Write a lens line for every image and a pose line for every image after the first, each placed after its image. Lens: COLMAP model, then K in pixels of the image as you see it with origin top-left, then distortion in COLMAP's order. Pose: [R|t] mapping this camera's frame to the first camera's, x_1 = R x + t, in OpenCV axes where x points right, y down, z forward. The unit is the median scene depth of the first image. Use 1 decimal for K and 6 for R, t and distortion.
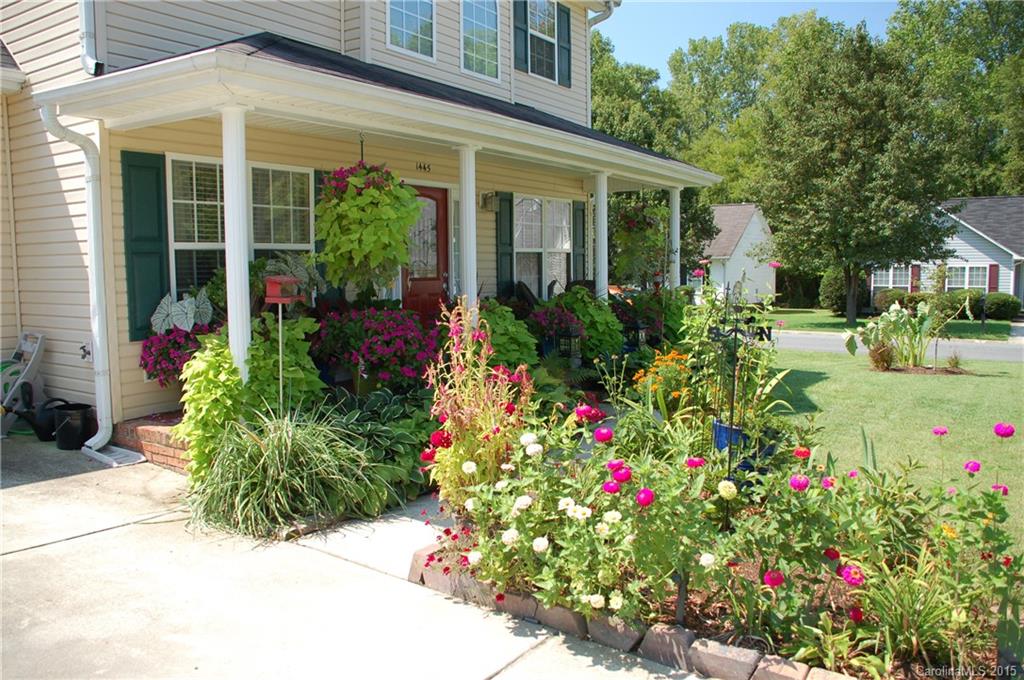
lens RADIAL K [[814.6, 0, 512.1], [0, 814.6, 337.7], [0, 0, 1]] dist [-0.141611, 0.099489]
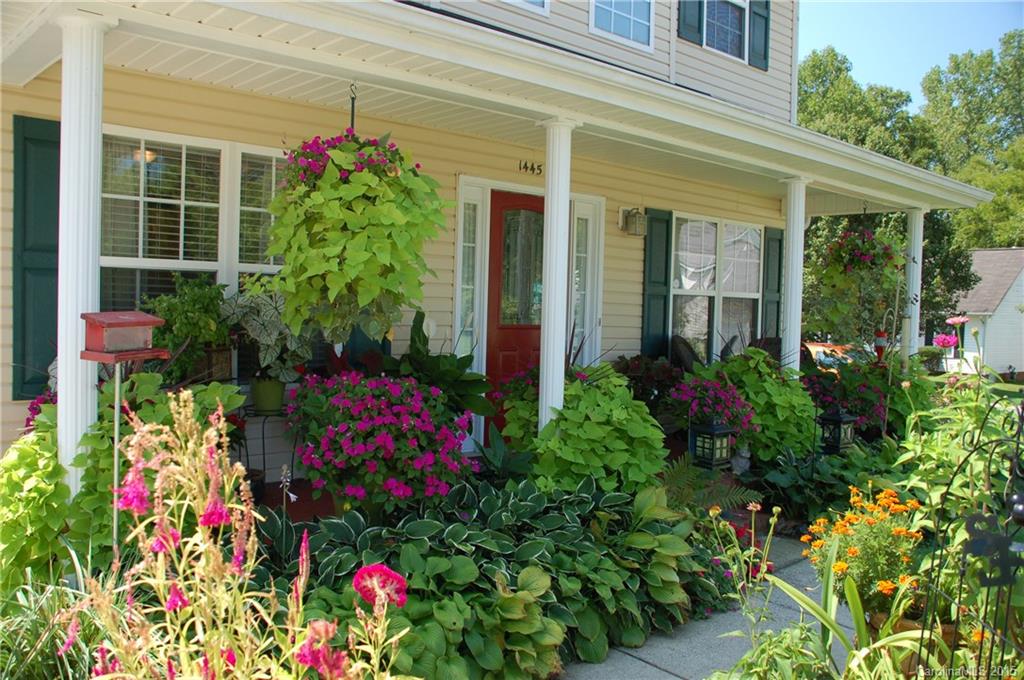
lens RADIAL K [[845.8, 0, 529.8], [0, 845.8, 333.4], [0, 0, 1]] dist [-0.082351, 0.080606]
pose [[0.969933, 0.046172, -0.238954, 0.070599], [-0.060663, 0.996716, -0.053645, -0.028070], [0.235692, 0.066528, 0.969548, 0.299094]]
